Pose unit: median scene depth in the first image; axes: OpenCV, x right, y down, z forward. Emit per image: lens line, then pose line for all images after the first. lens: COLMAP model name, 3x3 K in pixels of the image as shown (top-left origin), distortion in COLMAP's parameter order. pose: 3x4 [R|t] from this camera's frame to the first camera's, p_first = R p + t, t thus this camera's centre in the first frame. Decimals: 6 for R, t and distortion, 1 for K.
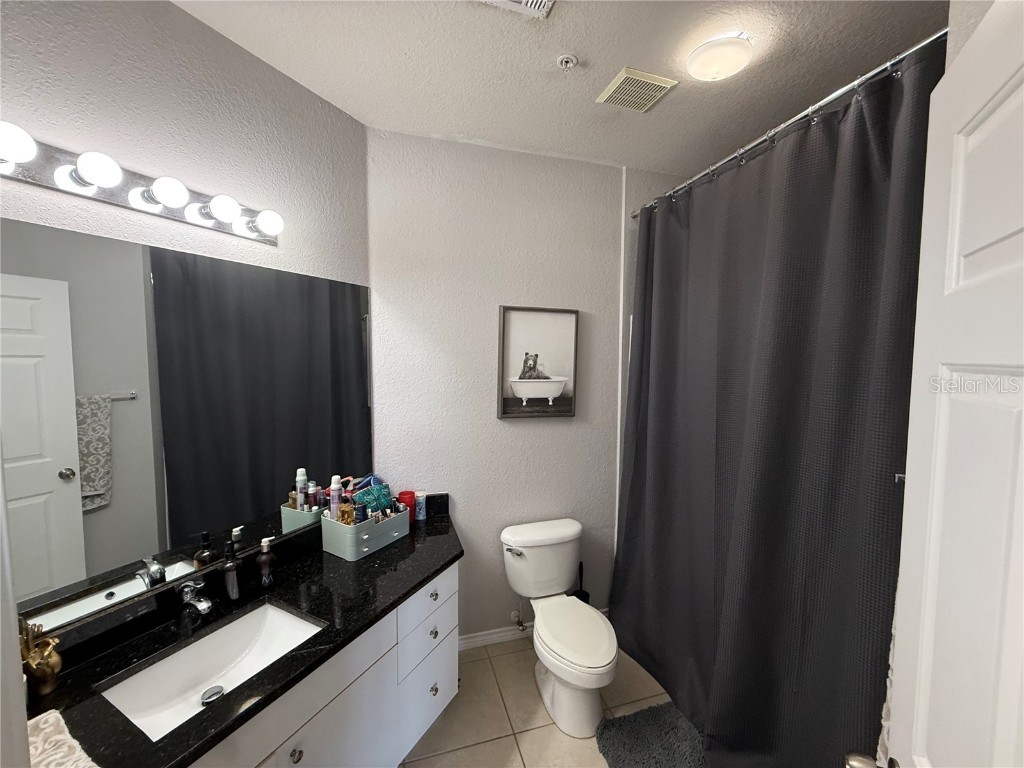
lens RADIAL K [[407.5, 0, 511.3], [0, 407.5, 384.1], [0, 0, 1]] dist [-0.003110, 0.001228]
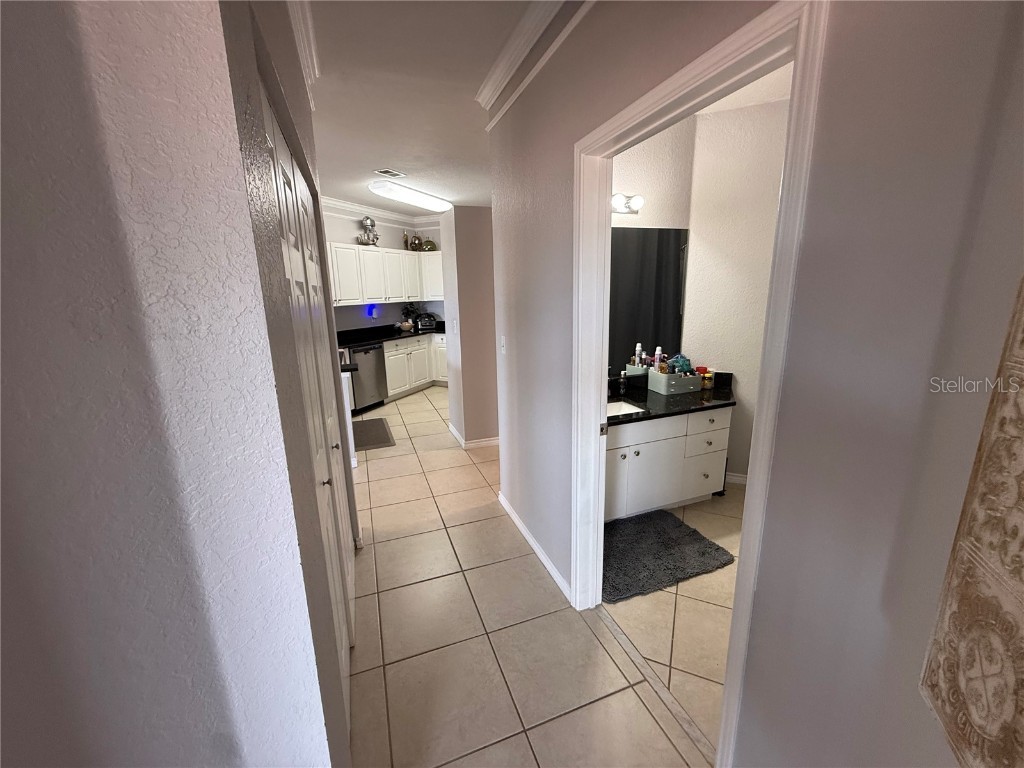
lens RADIAL K [[407.5, 0, 512.8], [0, 407.5, 380.9], [0, 0, 1]] dist [-0.003110, 0.001228]
pose [[0.750299, 0.125674, -0.649043, 0.235639], [-0.021067, 0.985812, 0.166529, 0.086965], [0.660763, -0.111273, 0.742301, -0.682849]]
